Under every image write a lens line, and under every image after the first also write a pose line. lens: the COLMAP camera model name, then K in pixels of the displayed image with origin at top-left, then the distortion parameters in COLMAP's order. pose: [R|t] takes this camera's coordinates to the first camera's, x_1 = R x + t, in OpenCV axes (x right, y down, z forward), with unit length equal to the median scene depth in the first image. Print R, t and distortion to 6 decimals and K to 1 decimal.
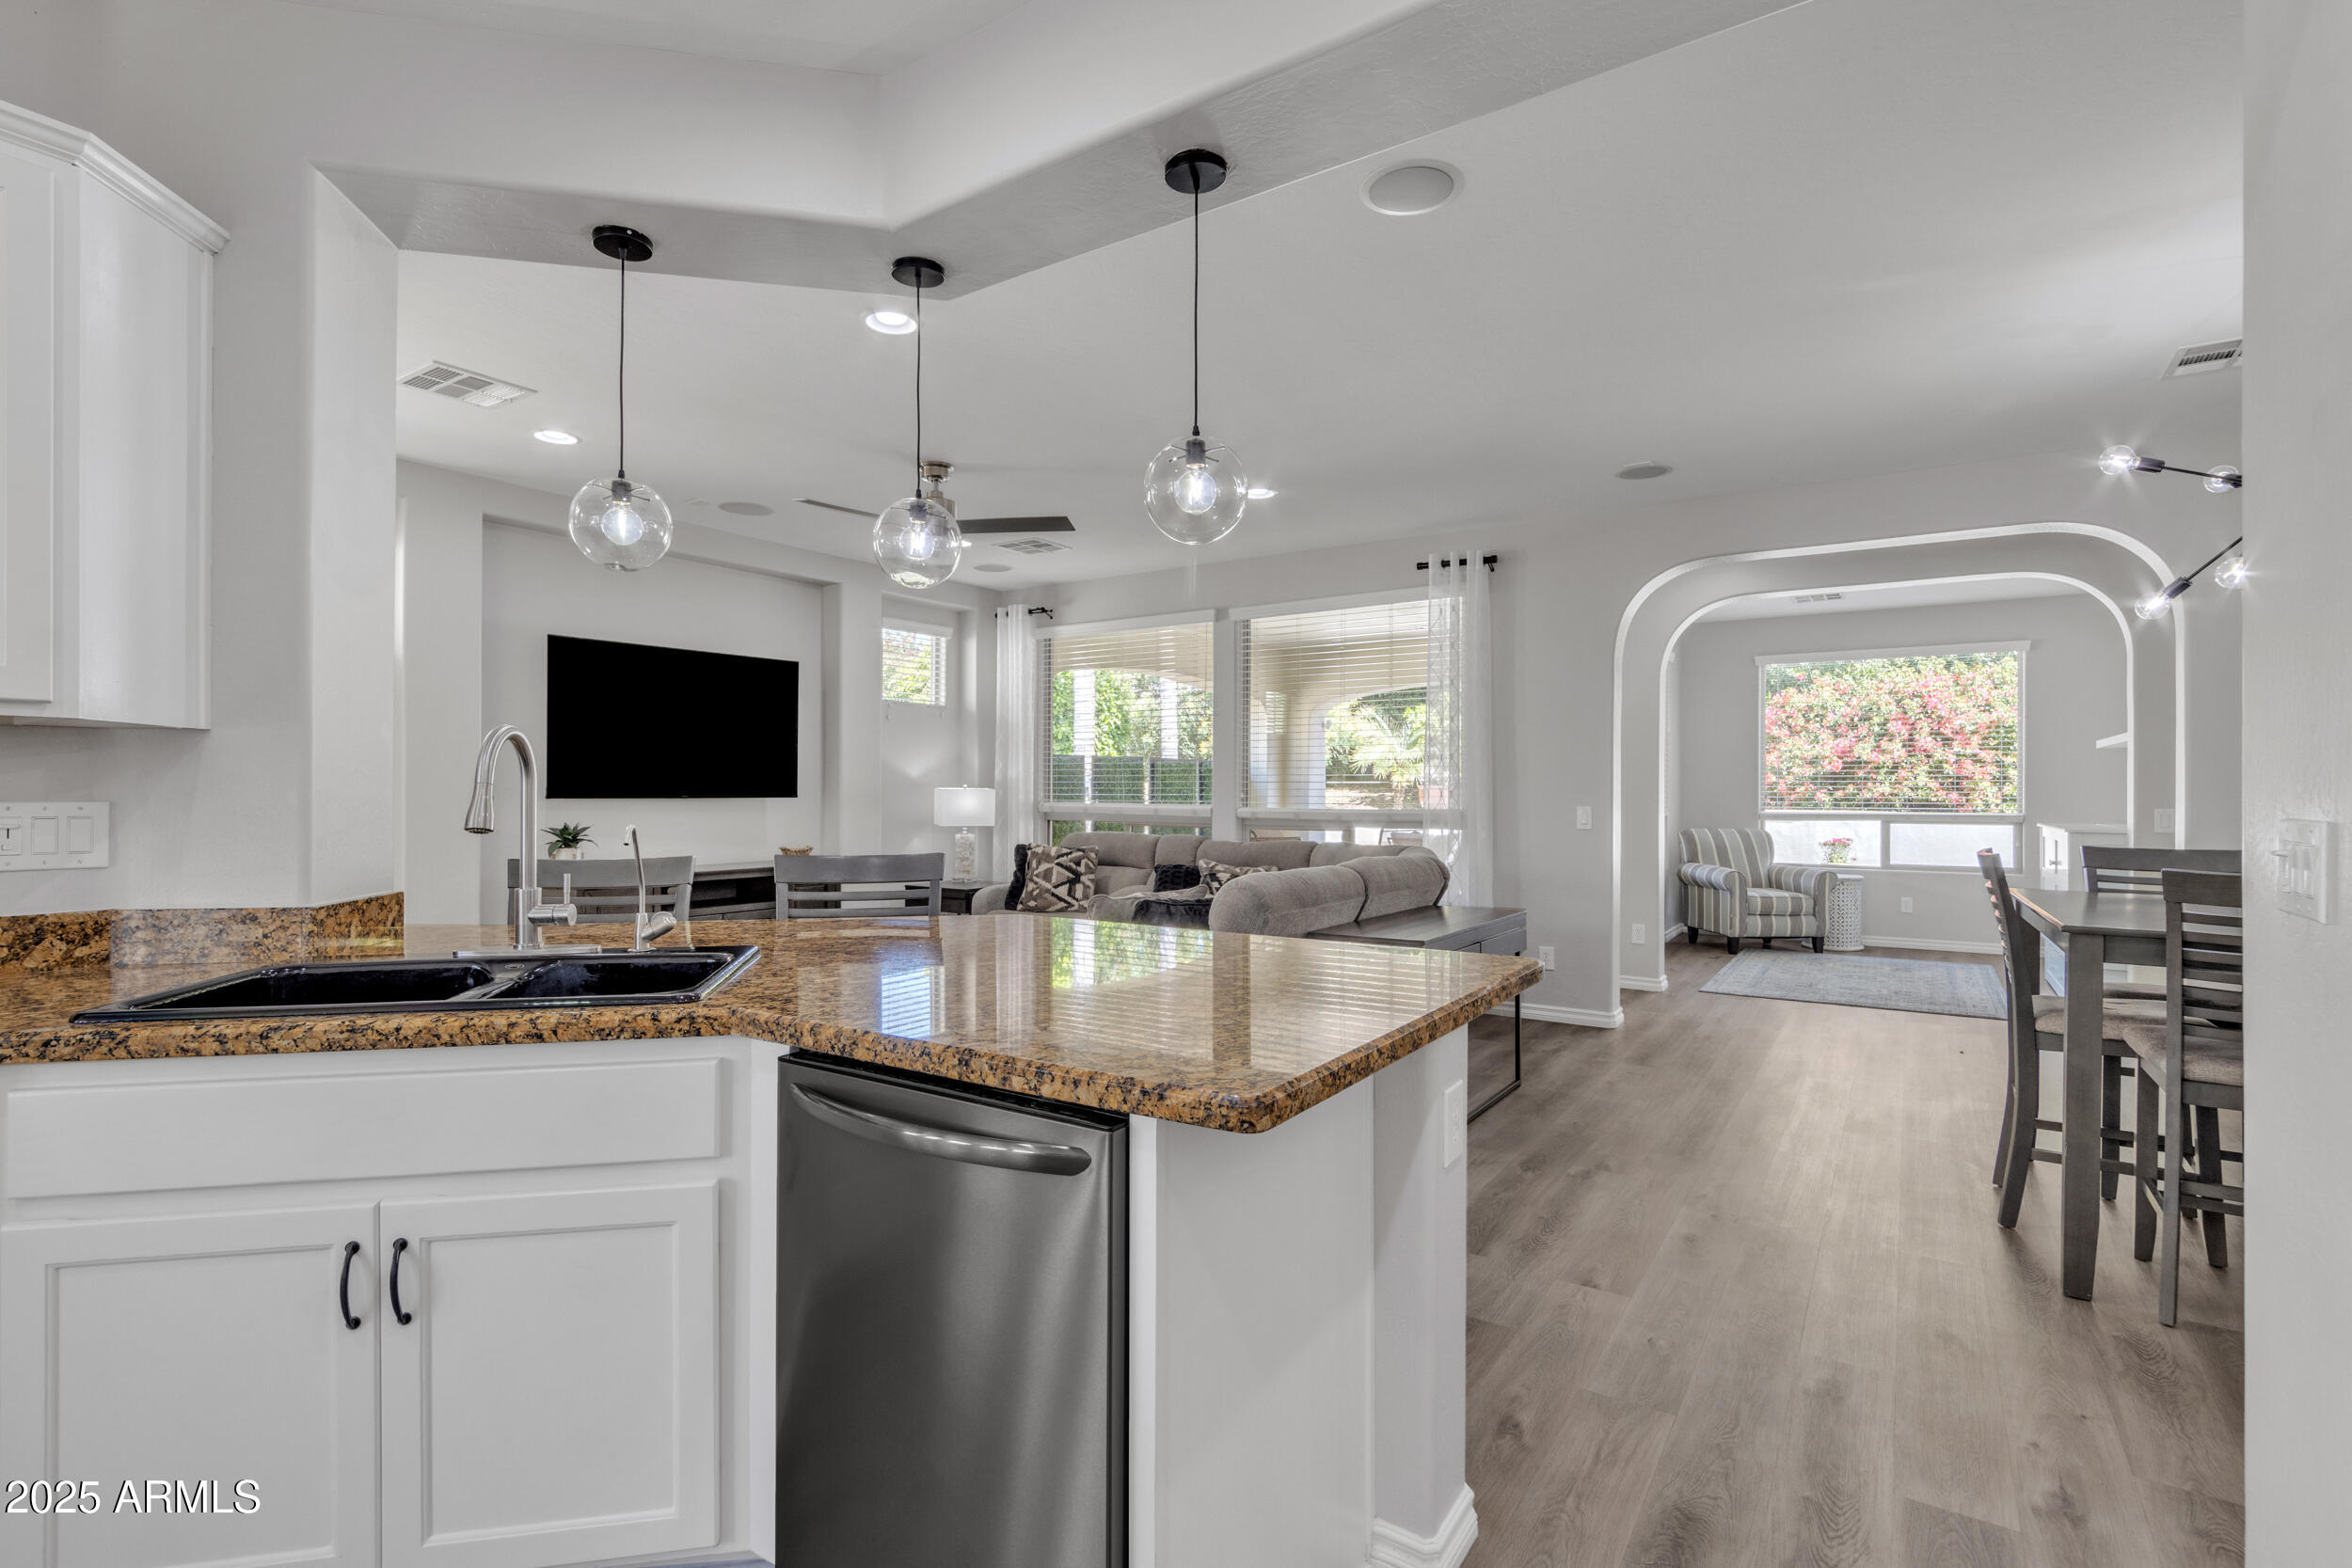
lens RADIAL K [[1097.3, 0, 1178.0], [0, 1097.3, 788.5], [0, 0, 1]] dist [-0.000569, -0.000916]
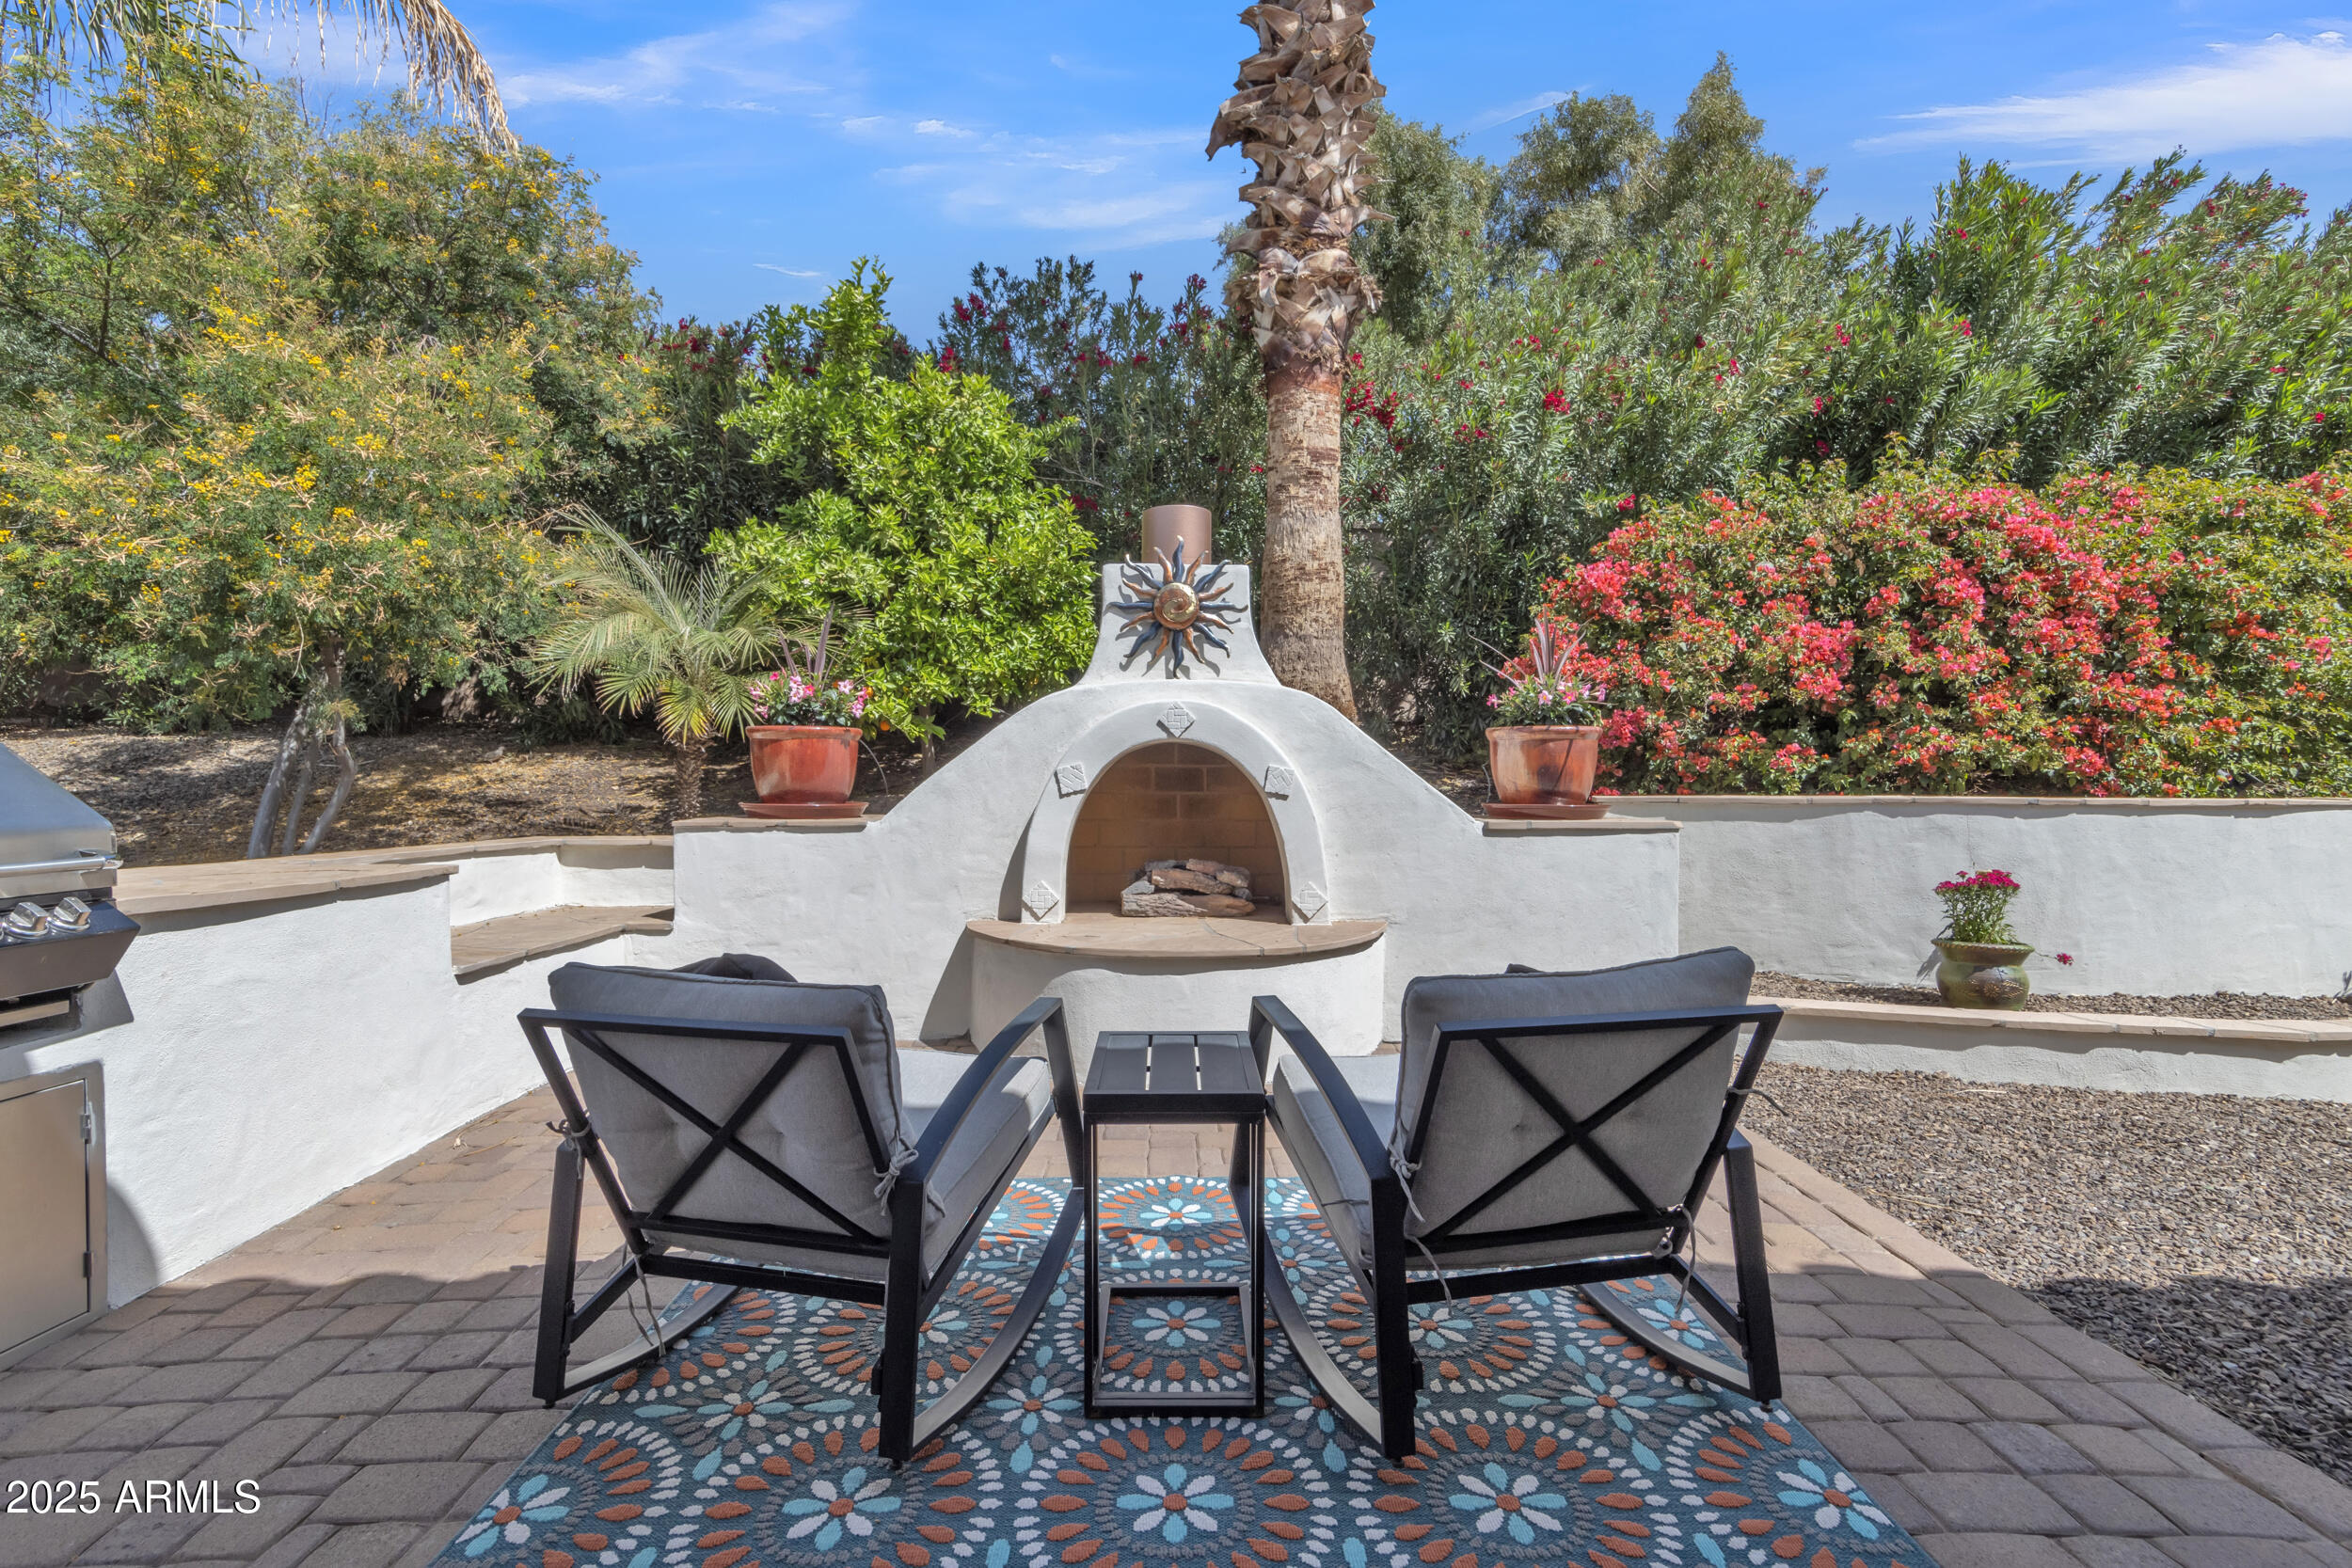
lens RADIAL K [[1097.3, 0, 1178.0], [0, 1097.3, 788.5], [0, 0, 1]] dist [-0.000569, -0.000916]
pose [[0.824362, -0.003408, 0.566052, 0.287674], [-0.000375, 0.999978, 0.006567, 0.025063], [-0.566062, -0.005626, 0.824343, 1.337650]]
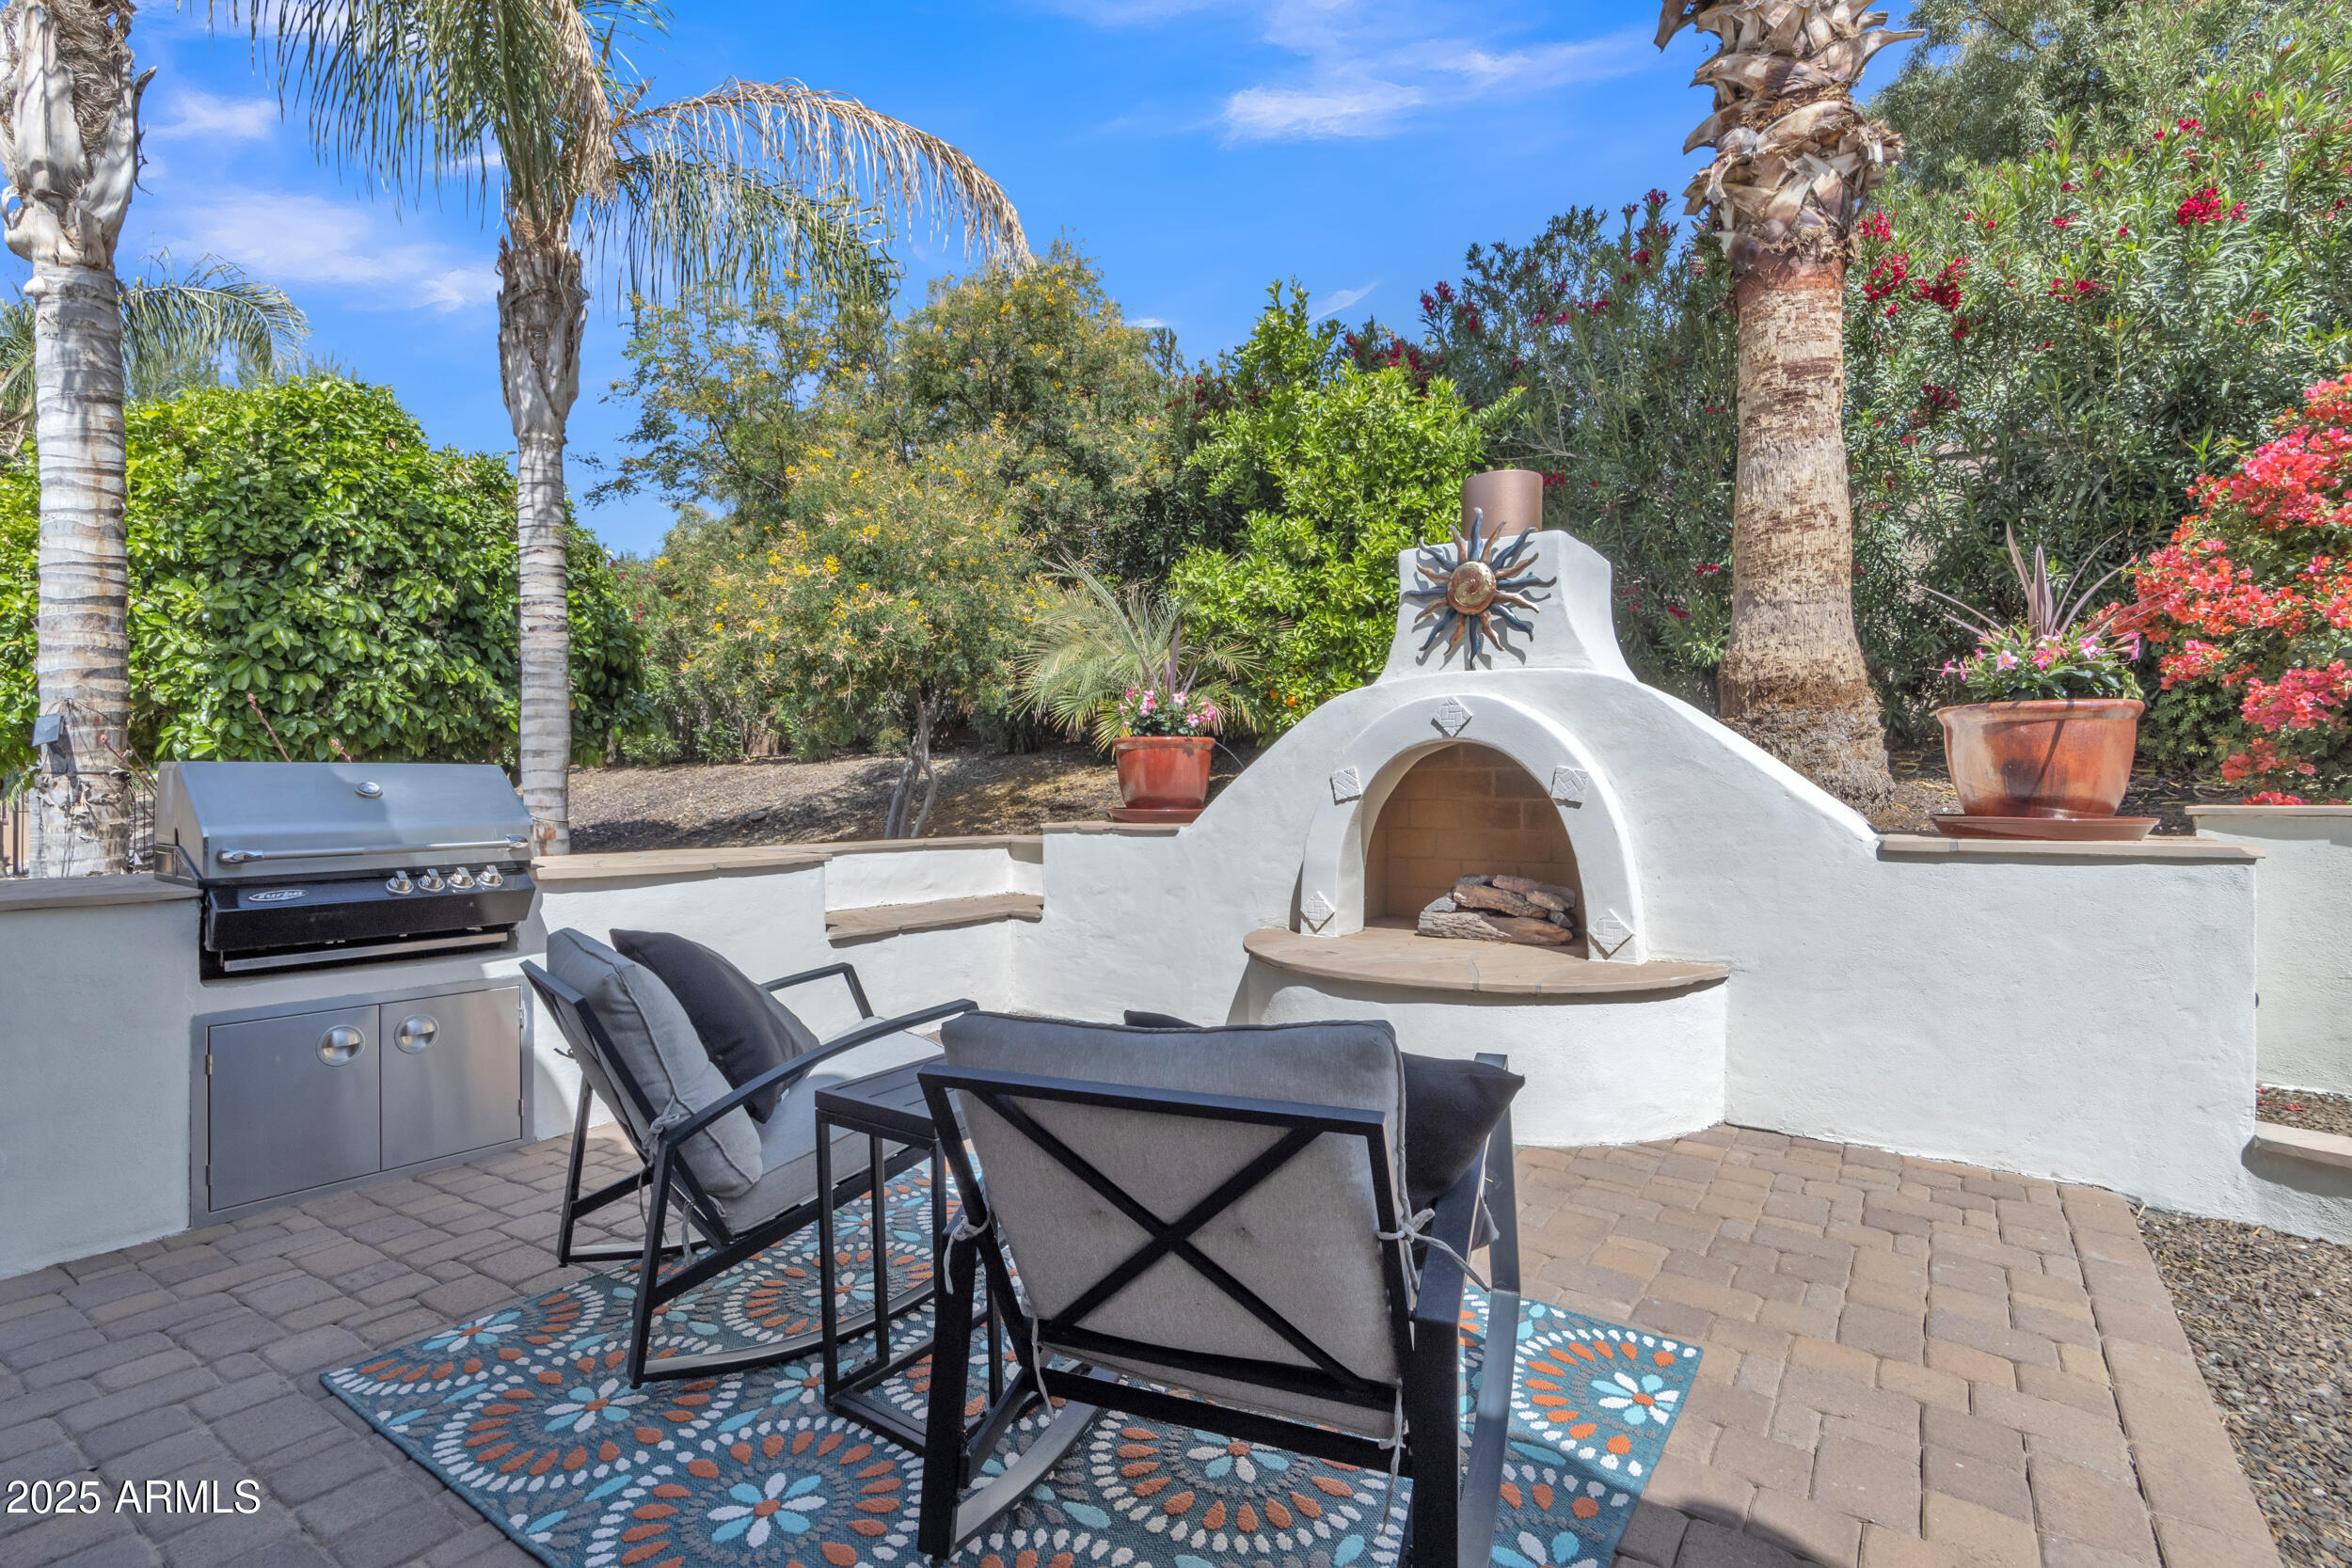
lens RADIAL K [[1097.3, 0, 1178.0], [0, 1097.3, 788.5], [0, 0, 1]] dist [-0.000569, -0.000916]
pose [[0.999726, -0.005035, -0.022840, 0.486951], [0.005021, 0.999987, -0.000669, 0.025740], [0.022843, 0.000555, 0.999739, 1.302520]]
